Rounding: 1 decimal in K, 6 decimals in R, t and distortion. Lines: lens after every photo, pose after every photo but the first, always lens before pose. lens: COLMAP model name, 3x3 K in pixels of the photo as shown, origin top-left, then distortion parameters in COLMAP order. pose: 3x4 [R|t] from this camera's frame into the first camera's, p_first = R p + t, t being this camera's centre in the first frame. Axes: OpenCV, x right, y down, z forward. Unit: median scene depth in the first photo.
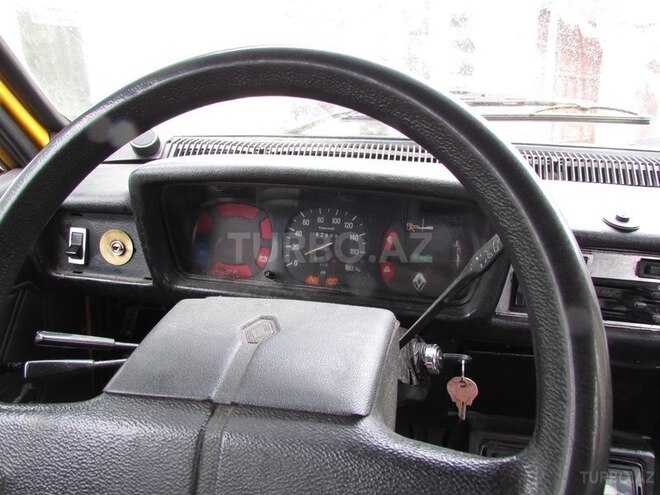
lens RADIAL K [[476.6, 0, 333.7], [0, 476.6, 251.0], [0, 0, 1]] dist [-0.041003, 0.025542]
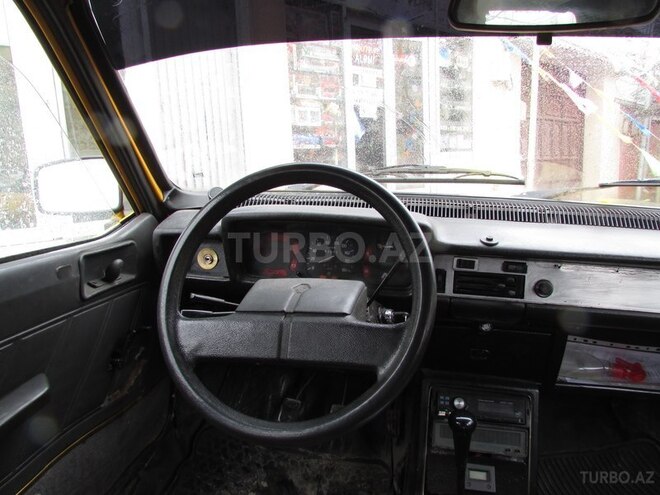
lens RADIAL K [[476.6, 0, 333.7], [0, 476.6, 251.0], [0, 0, 1]] dist [-0.041003, 0.025542]
pose [[0.999987, -0.004819, -0.001926, -0.002013], [0.004655, 0.996957, -0.077810, 0.116908], [0.002295, 0.077800, 0.996966, -0.837417]]
